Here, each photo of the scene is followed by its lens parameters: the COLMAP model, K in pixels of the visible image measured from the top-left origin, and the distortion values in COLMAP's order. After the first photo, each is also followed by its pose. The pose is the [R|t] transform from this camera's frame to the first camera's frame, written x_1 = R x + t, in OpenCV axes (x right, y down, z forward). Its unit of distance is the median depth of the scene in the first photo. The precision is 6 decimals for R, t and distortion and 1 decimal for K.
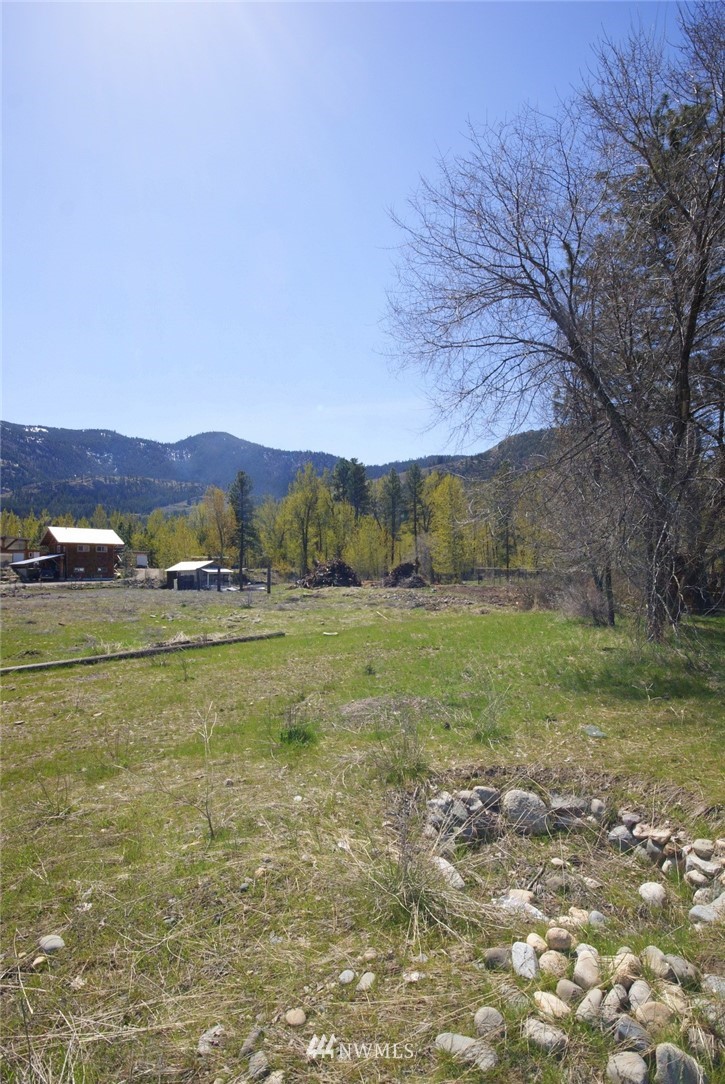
lens RADIAL K [[549.7, 0, 366.6], [0, 549.7, 569.9], [0, 0, 1]] dist [0.023300, 0.001646]
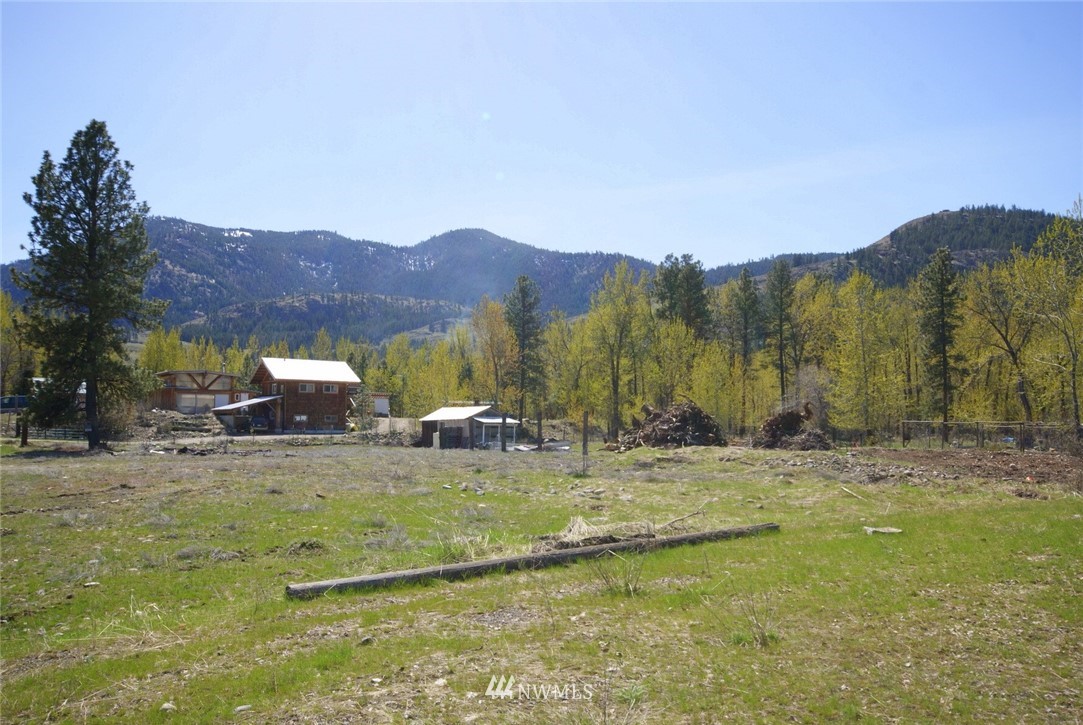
lens RADIAL K [[804.0, 0, 554.6], [0, 804.0, 399.3], [0, 0, 1]] dist [-0.000586, 0.026646]
pose [[0.987683, 0.005586, -0.156371, -0.033132], [-0.010548, 0.999466, -0.030923, 0.003237], [0.156115, 0.032191, 0.987214, 0.032225]]
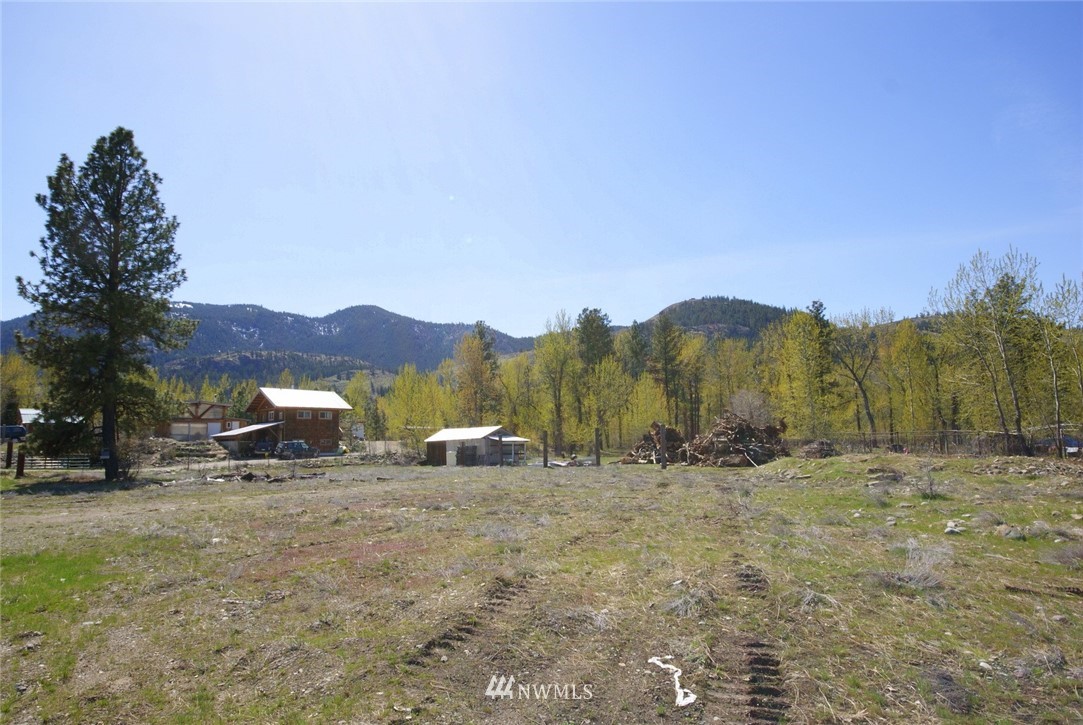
lens RADIAL K [[582.1, 0, 522.9], [0, 582.1, 391.3], [0, 0, 1]] dist [0.008464, 0.004122]
pose [[0.999910, -0.013255, 0.001901, -0.172473], [0.013376, 0.995374, -0.095136, 0.007744], [-0.000631, 0.095153, 0.995463, 0.159706]]
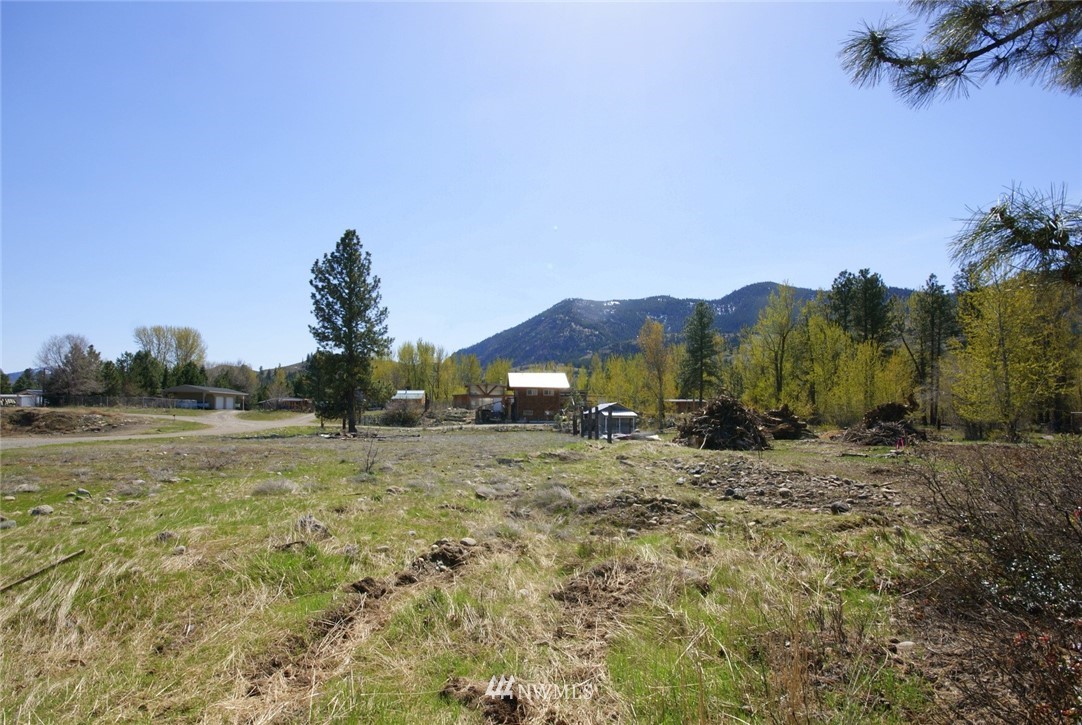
lens RADIAL K [[509.7, 0, 543.7], [0, 509.7, 392.1], [0, 0, 1]] dist [-0.000987, -0.001564]
pose [[0.782069, -0.020136, -0.622867, 0.083587], [-0.008371, 0.999048, -0.042807, 0.001375], [0.623136, 0.038692, 0.781156, 0.218439]]
